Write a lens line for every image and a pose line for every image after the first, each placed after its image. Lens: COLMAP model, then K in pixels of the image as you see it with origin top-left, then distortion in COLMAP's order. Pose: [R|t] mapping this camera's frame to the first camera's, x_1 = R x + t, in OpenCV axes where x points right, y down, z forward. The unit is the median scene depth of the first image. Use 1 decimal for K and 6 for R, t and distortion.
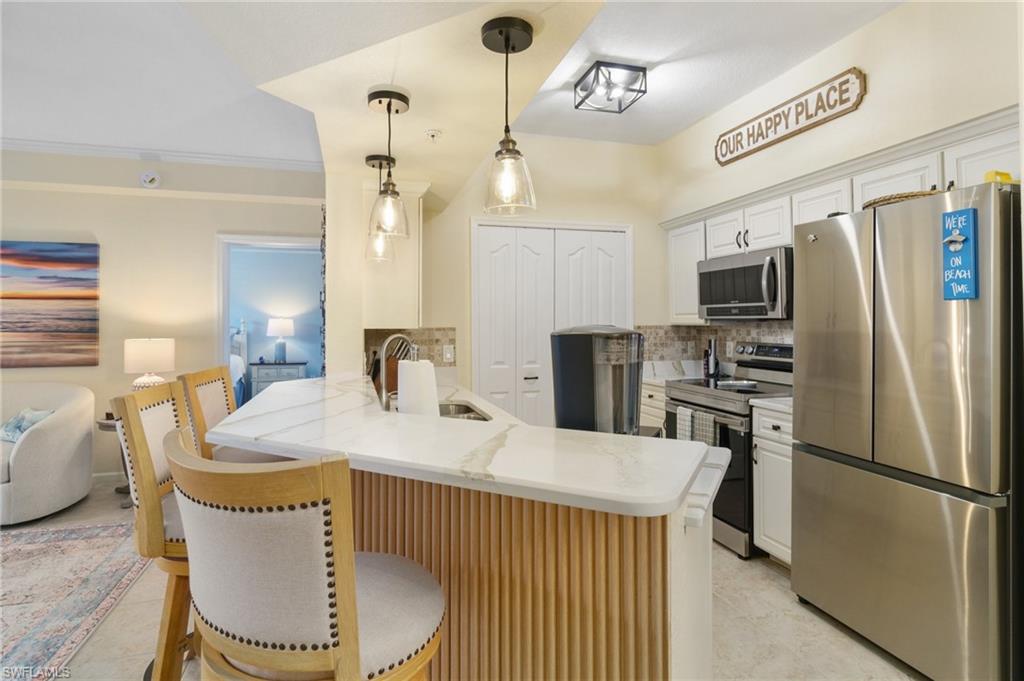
lens RADIAL K [[523.1, 0, 506.4], [0, 523.1, 316.8], [0, 0, 1]] dist [0.000007, 0.000961]
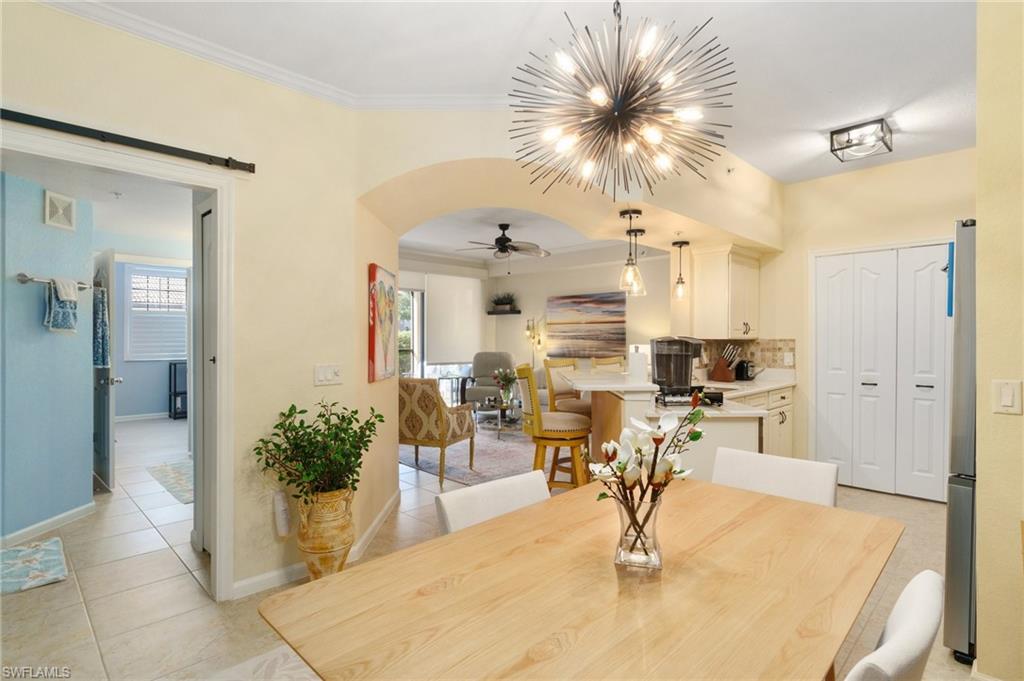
lens RADIAL K [[509.9, 0, 508.0], [0, 509.9, 338.5], [0, 0, 1]] dist [-0.002464, -0.000499]
pose [[0.479817, 0.005171, -0.877353, 0.584268], [0.009382, 0.999895, 0.011025, -0.001444], [0.877318, -0.013521, 0.479718, -0.200868]]
